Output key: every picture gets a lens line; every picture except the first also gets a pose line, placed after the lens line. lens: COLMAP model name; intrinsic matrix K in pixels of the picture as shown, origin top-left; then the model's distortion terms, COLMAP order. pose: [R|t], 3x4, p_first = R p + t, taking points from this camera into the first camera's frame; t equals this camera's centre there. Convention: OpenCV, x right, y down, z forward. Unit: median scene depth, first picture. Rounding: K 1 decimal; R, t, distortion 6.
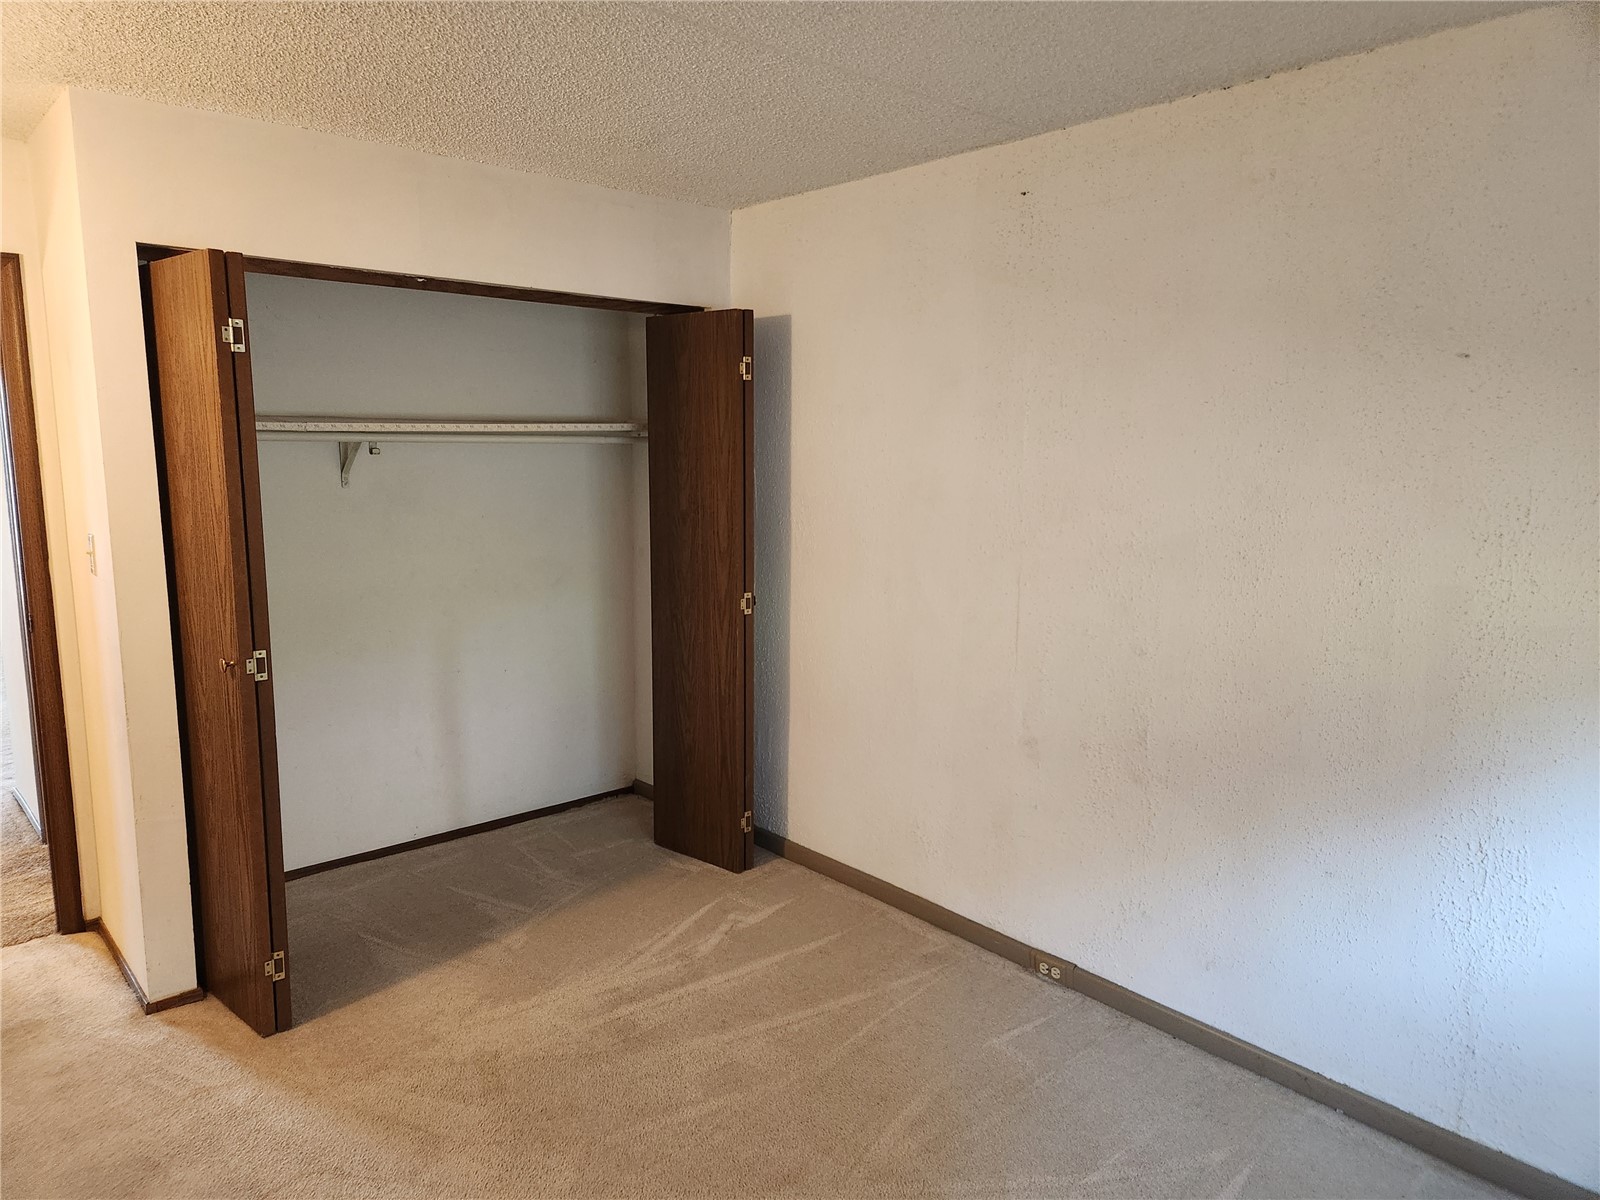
lens RADIAL K [[1086.4, 0, 797.2], [0, 1086.4, 606.3], [0, 0, 1]] dist [0.065429, -0.041157]
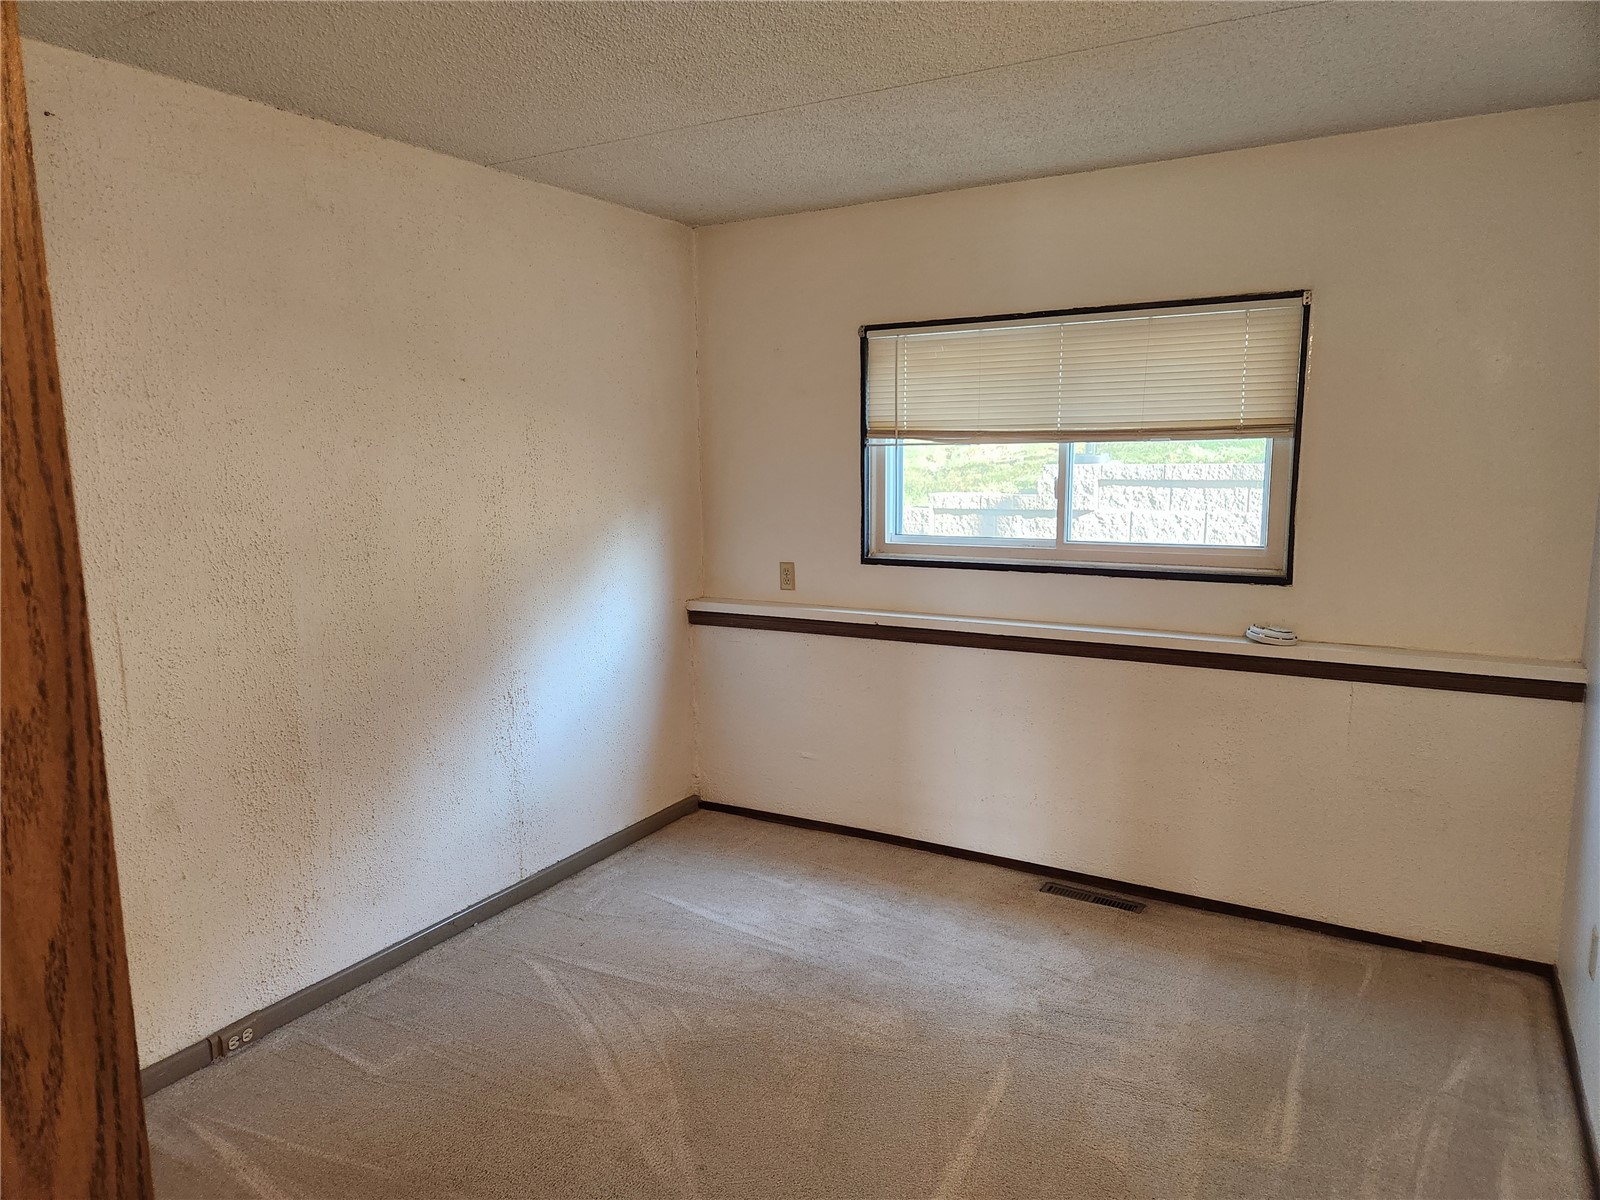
lens RADIAL K [[1086.4, 0, 797.6], [0, 1086.4, 598.0], [0, 0, 1]] dist [0.065429, -0.041157]
pose [[-0.331511, -0.145916, 0.932099, -0.815585], [0.141756, 0.969048, 0.202117, -0.149160], [-0.932741, 0.199134, -0.300565, 0.913344]]
